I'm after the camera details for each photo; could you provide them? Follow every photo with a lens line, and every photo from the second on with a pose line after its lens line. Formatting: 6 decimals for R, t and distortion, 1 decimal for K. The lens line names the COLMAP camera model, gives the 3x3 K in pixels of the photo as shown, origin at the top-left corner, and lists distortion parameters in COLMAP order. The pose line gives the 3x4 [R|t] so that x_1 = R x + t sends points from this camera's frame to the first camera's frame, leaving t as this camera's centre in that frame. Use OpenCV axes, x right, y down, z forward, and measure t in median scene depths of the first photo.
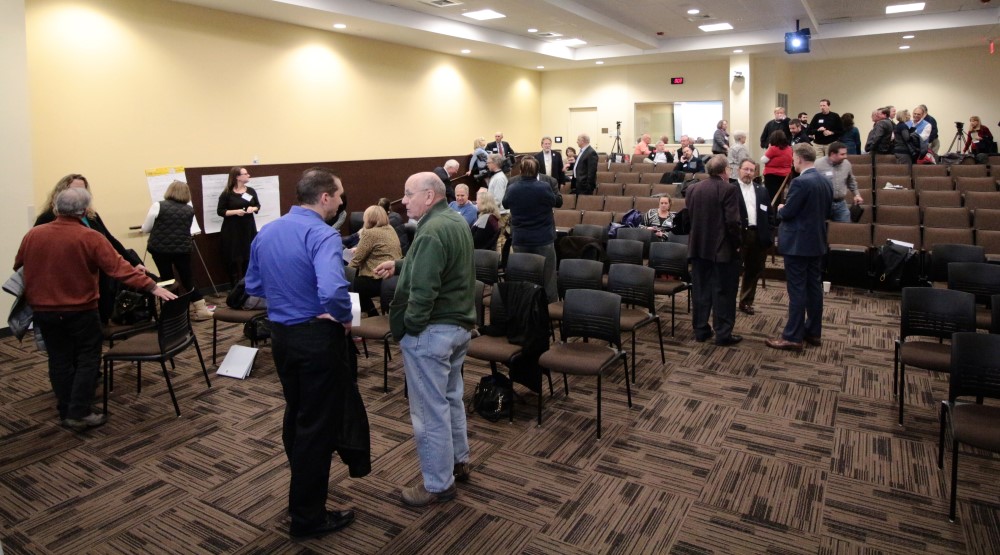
lens RADIAL K [[603.7, 0, 503.0], [0, 603.7, 246.5], [0, 0, 1]] dist [0.028835, 0.000187]
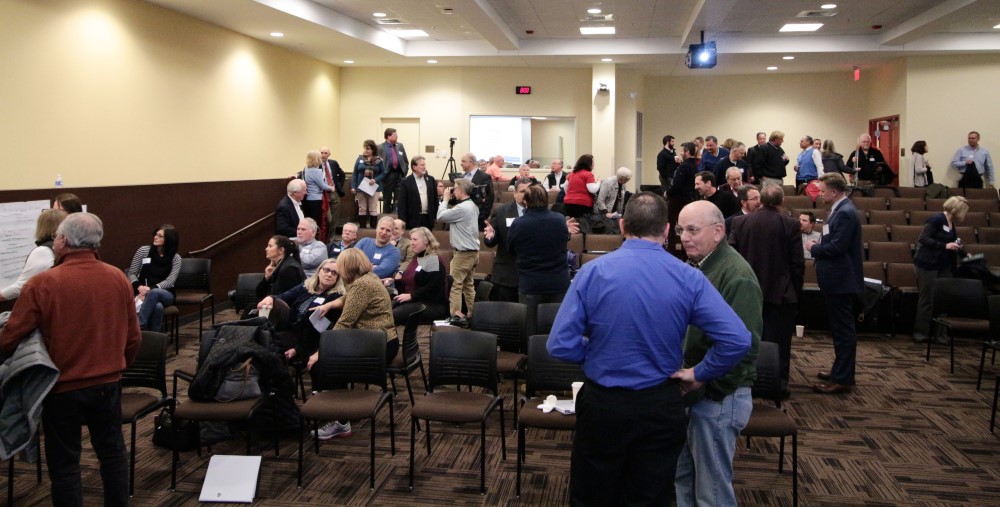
lens RADIAL K [[827.4, 0, 500.0], [0, 827.4, 253.5], [0, 0, 1]] dist [0.009099, 0.002349]
pose [[0.933475, -0.016539, 0.358260, -0.167408], [0.038999, 0.997694, -0.055556, 0.001259], [-0.356515, 0.065832, 0.931967, 0.009639]]
